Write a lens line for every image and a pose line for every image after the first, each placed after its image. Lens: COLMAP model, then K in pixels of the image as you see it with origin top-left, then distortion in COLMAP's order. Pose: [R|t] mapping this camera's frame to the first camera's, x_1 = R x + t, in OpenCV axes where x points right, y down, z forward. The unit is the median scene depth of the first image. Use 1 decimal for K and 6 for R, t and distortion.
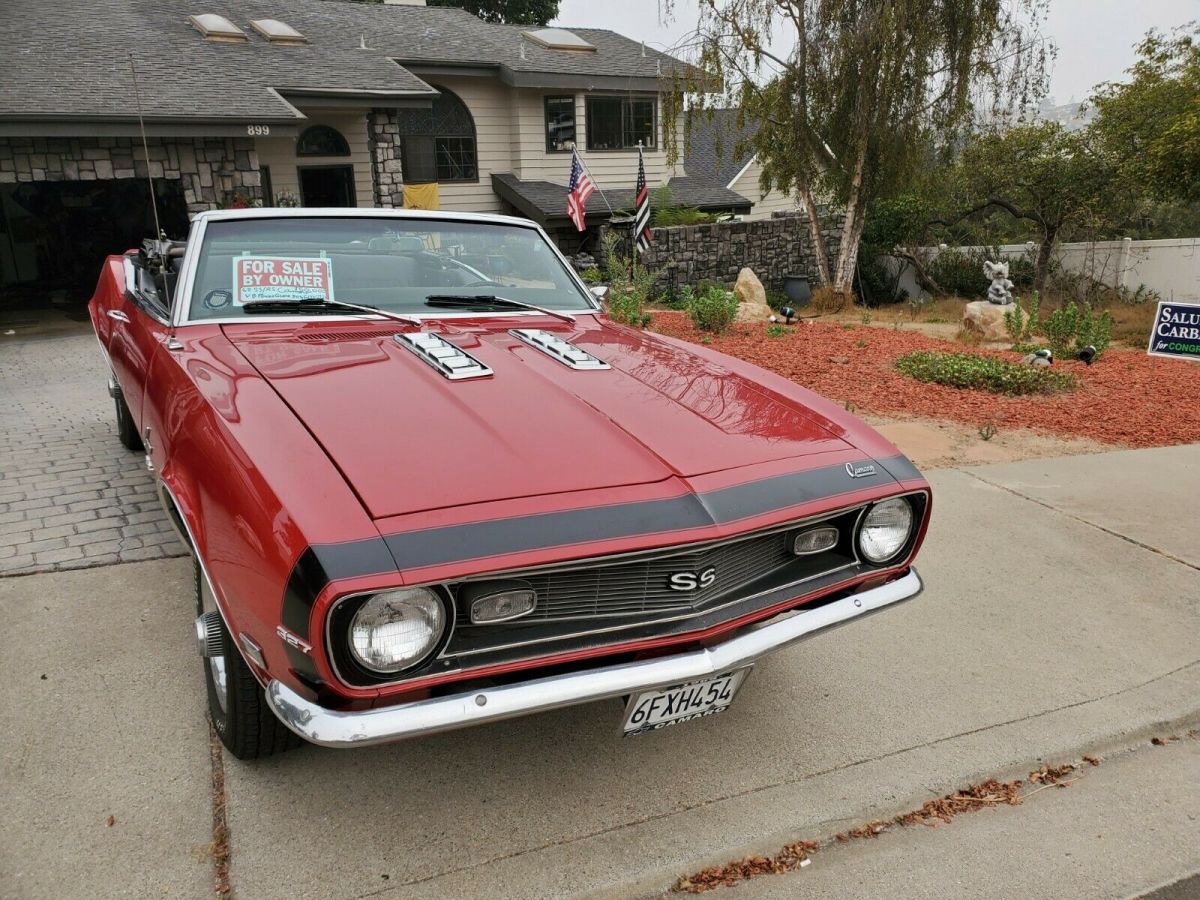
lens RADIAL K [[939.6, 0, 624.3], [0, 939.6, 439.6], [0, 0, 1]] dist [0.009277, 0.012446]
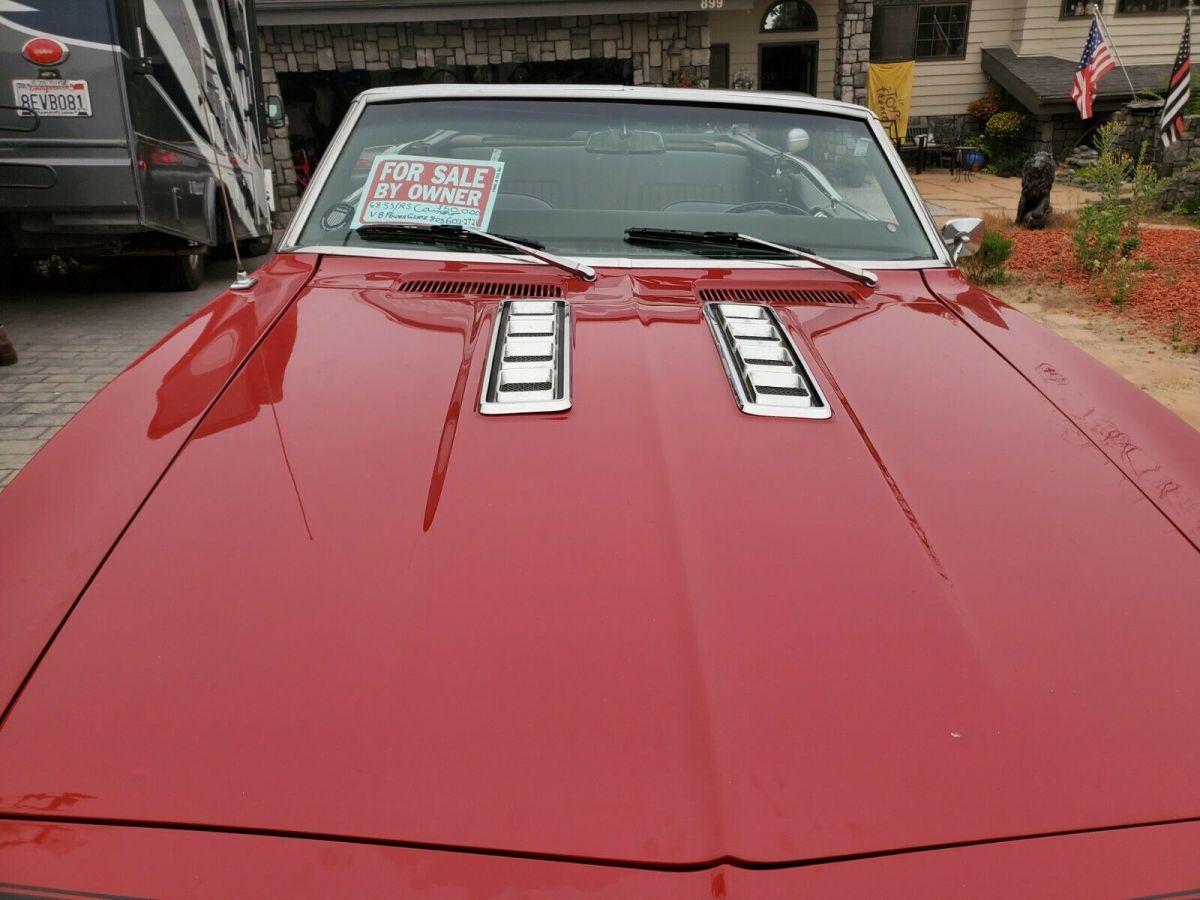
lens RADIAL K [[939.6, 0, 615.9], [0, 939.6, 438.5], [0, 0, 1]] dist [0.009277, 0.012446]
pose [[0.874747, 0.171565, -0.453192, 0.098482], [-0.119723, 0.982751, 0.140953, -0.106360], [0.469557, -0.069040, 0.880198, 0.448484]]
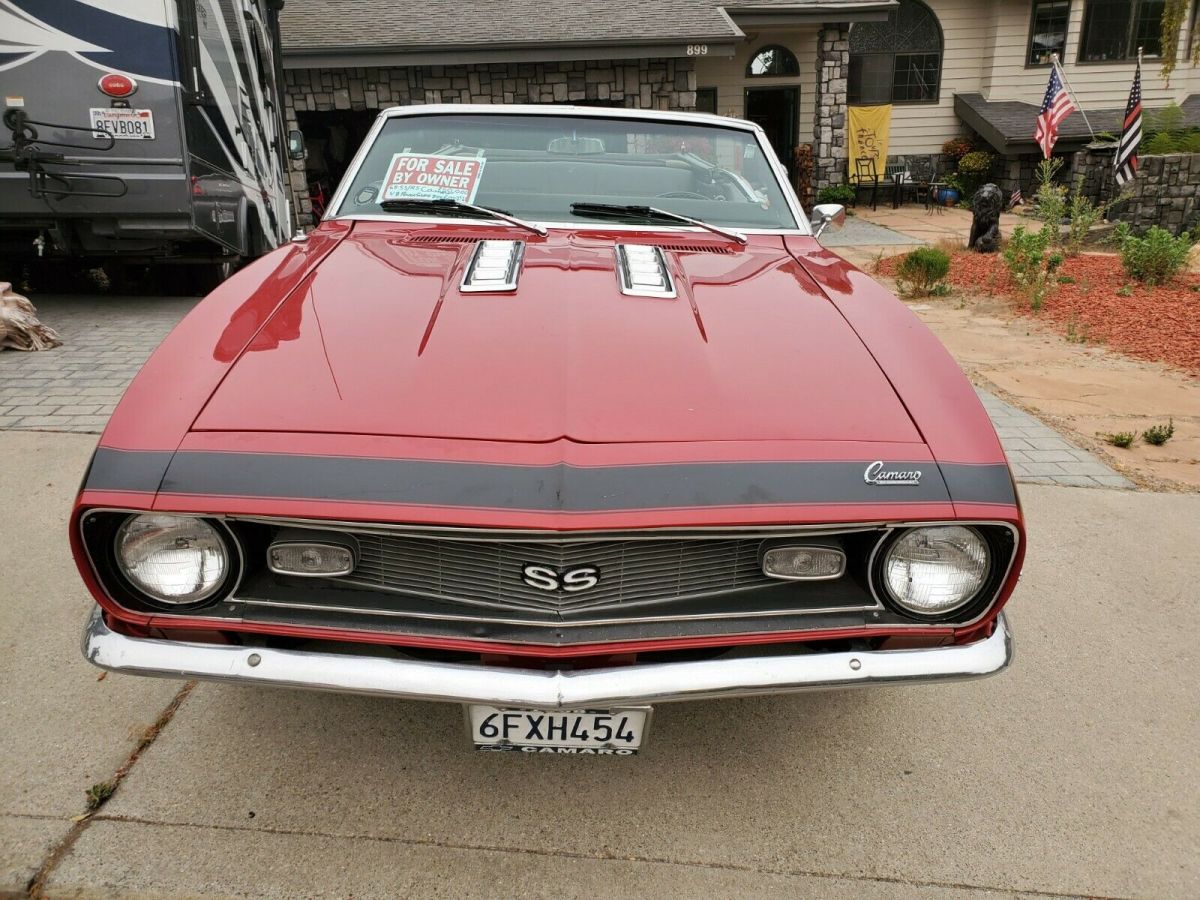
lens RADIAL K [[939.6, 0, 625.4], [0, 939.6, 434.3], [0, 0, 1]] dist [0.009277, 0.012446]
pose [[0.876593, 0.153121, -0.456223, 0.289114], [-0.123113, 0.987836, 0.094994, -0.027681], [0.465219, -0.027104, 0.884781, 0.235218]]
